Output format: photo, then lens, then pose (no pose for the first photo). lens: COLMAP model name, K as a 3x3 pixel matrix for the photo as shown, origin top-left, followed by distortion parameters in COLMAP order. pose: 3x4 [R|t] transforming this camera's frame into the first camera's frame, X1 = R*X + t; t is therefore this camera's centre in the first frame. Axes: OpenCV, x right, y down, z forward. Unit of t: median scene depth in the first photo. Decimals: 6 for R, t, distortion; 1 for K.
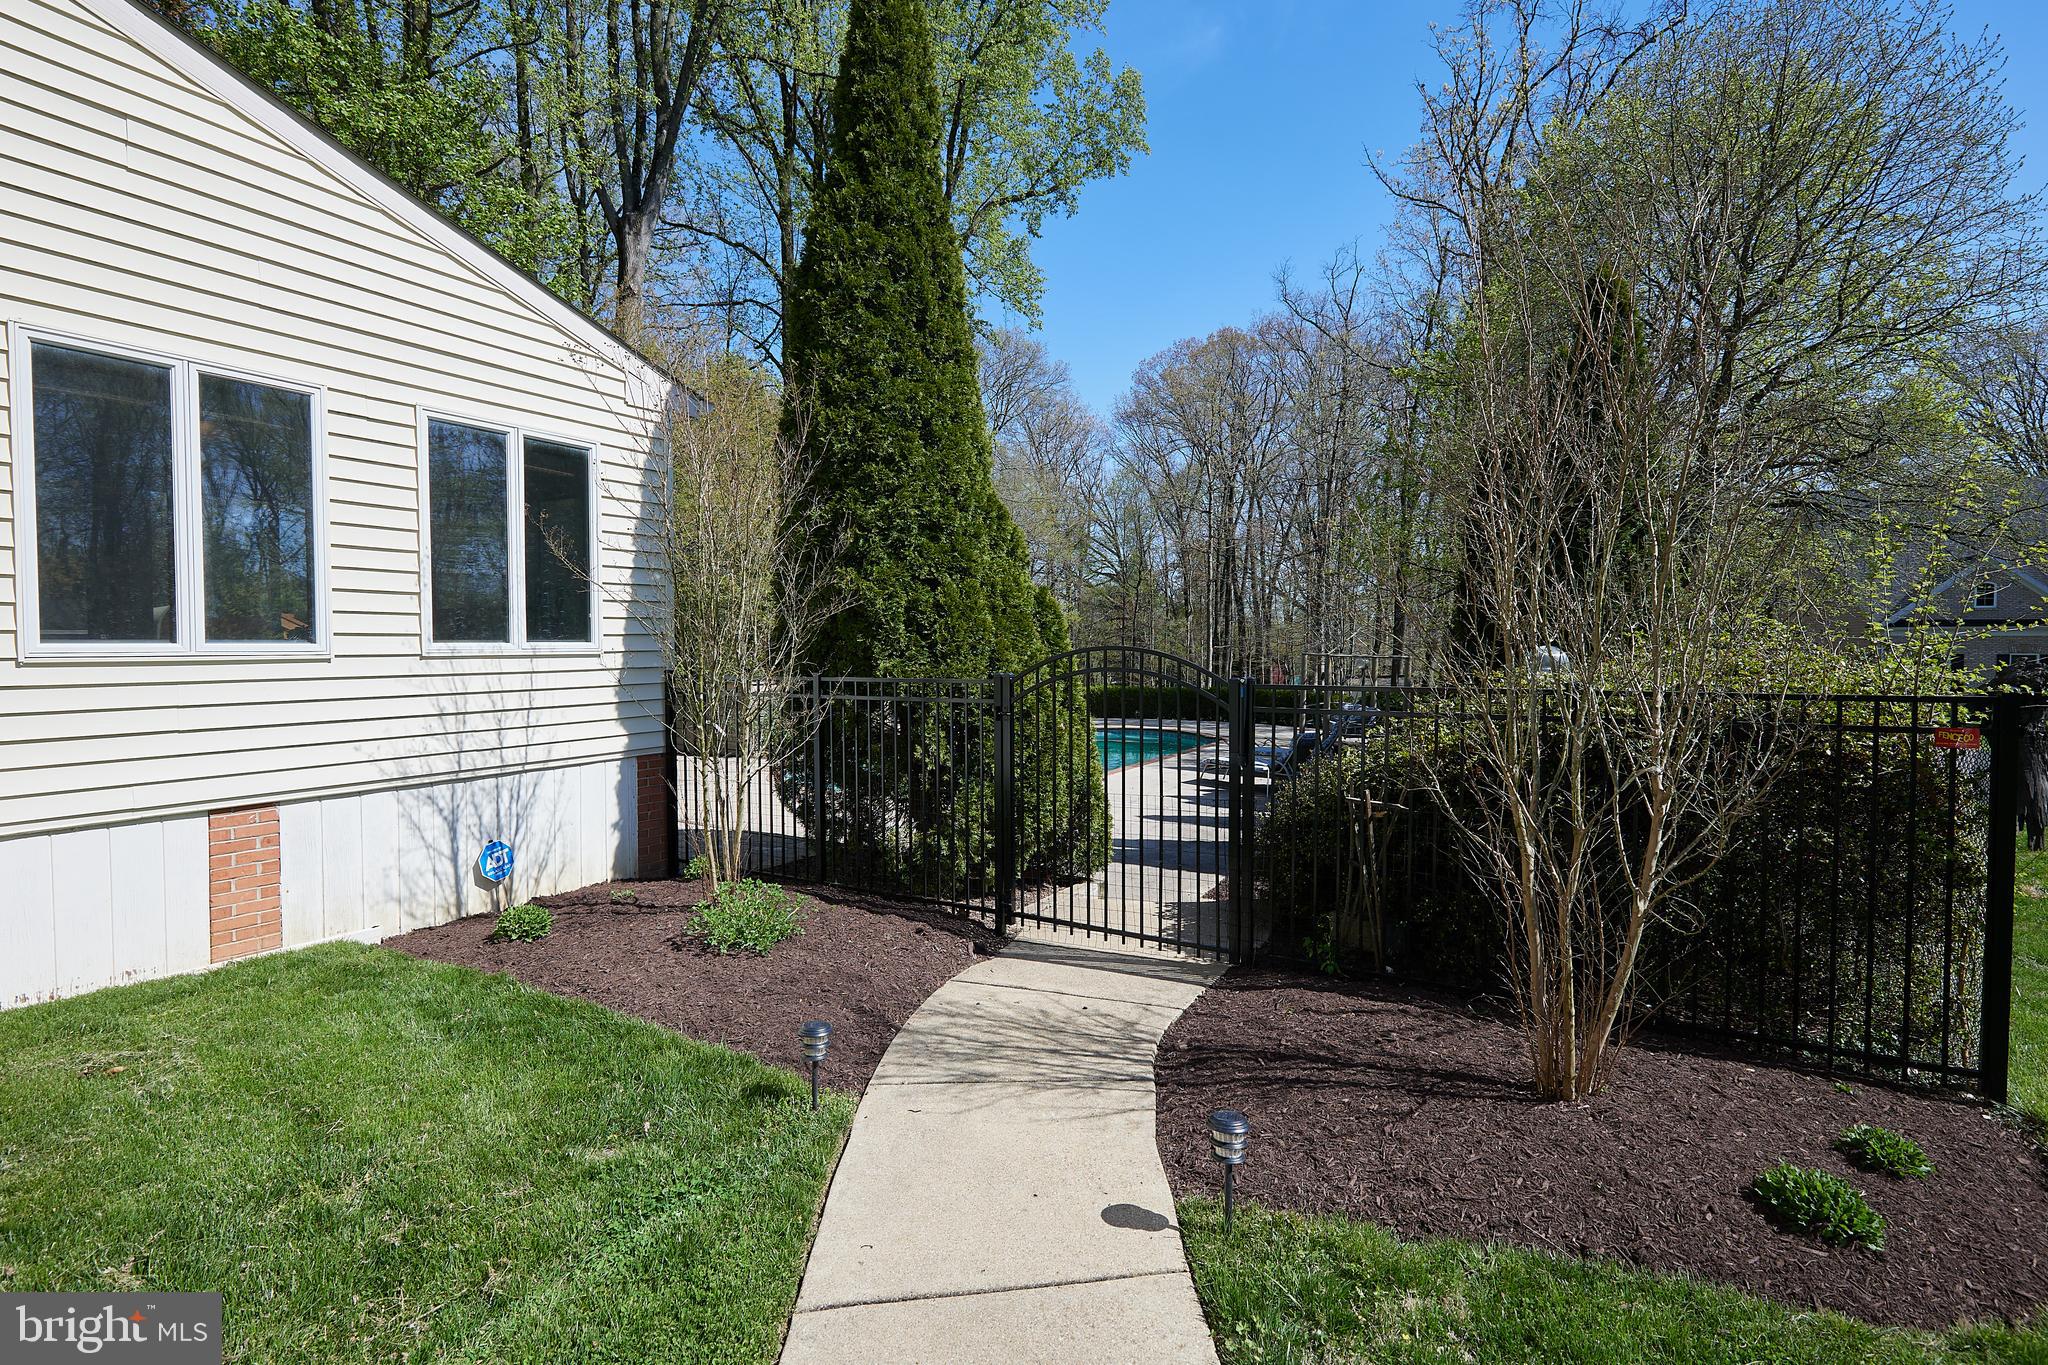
lens RADIAL K [[952.7, 0, 1022.8], [0, 952.7, 679.5], [0, 0, 1]] dist [0.000478, 0.000016]
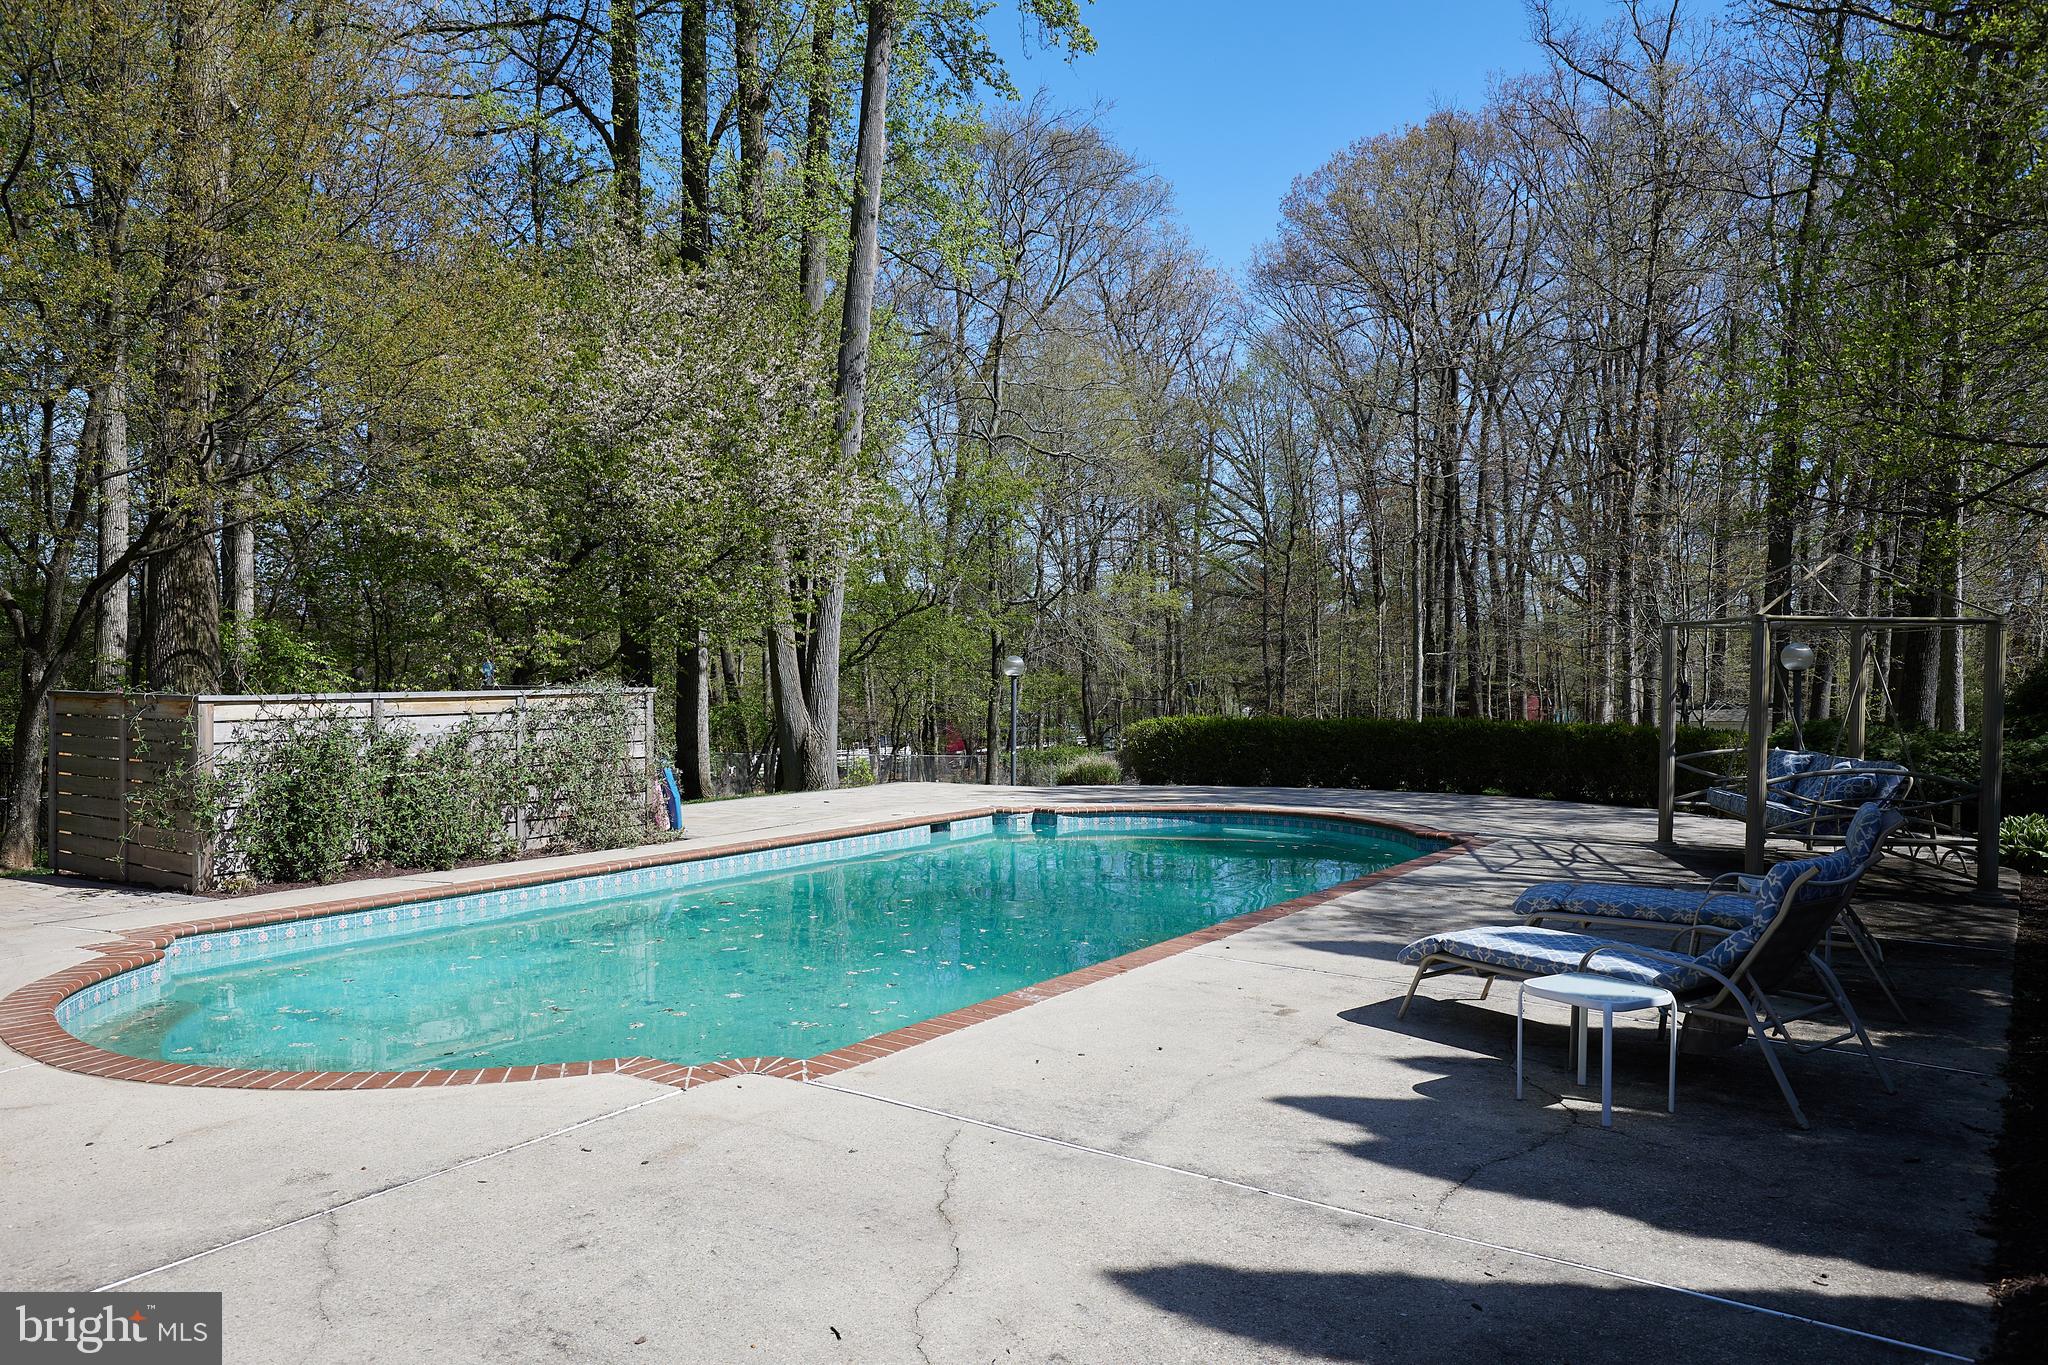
lens RADIAL K [[1414.4, 0, 1024.0], [0, 1414.4, 682.4], [0, 0, 1]] dist [-0.004108, -0.001013]
pose [[0.996960, -0.004632, -0.077773, 0.023846], [0.002540, 0.999633, -0.026978, 0.002691], [0.077870, 0.026699, 0.996606, 0.122254]]
